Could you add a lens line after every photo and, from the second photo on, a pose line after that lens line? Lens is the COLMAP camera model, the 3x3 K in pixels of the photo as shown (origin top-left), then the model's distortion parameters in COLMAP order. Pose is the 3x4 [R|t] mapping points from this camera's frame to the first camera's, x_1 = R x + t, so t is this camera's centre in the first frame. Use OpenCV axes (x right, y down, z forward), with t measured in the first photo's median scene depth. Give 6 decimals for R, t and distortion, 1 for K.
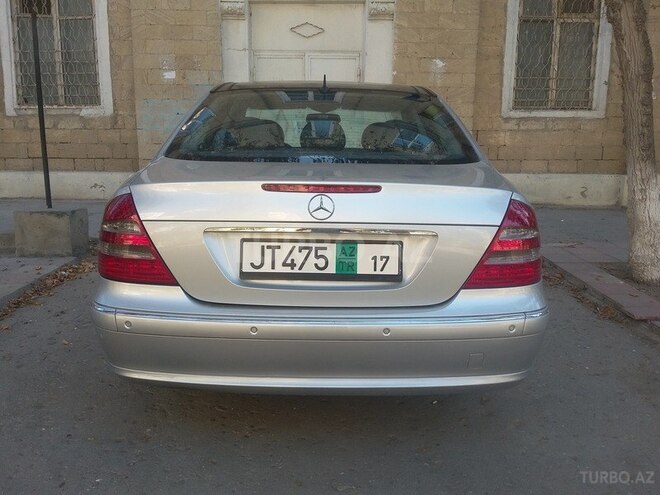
lens RADIAL K [[617.8, 0, 330.0], [0, 617.8, 247.5], [0, 0, 1]] dist [0.055678, -0.134351]
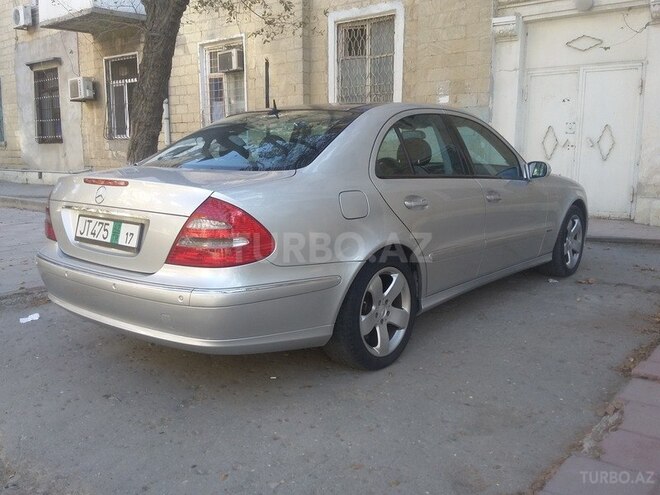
lens RADIAL K [[617.8, 0, 330.0], [0, 617.8, 247.5], [0, 0, 1]] dist [0.055678, -0.134351]
pose [[0.762045, 0.092933, -0.640821, 1.049435], [-0.115769, 0.993256, 0.006375, -0.011328], [0.637091, 0.069329, 0.767664, 0.181236]]
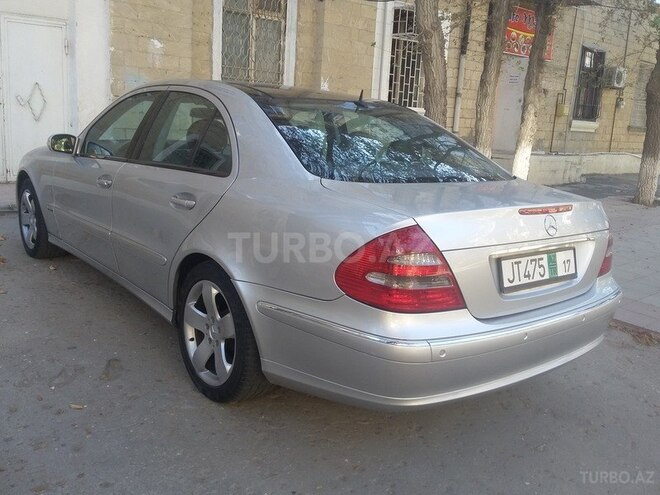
lens RADIAL K [[617.8, 0, 330.0], [0, 617.8, 247.5], [0, 0, 1]] dist [0.055678, -0.134351]
pose [[0.770440, -0.096167, 0.630218, -0.871688], [0.066633, 0.995290, 0.070416, -0.106862], [-0.634021, -0.012257, 0.773219, 0.261866]]
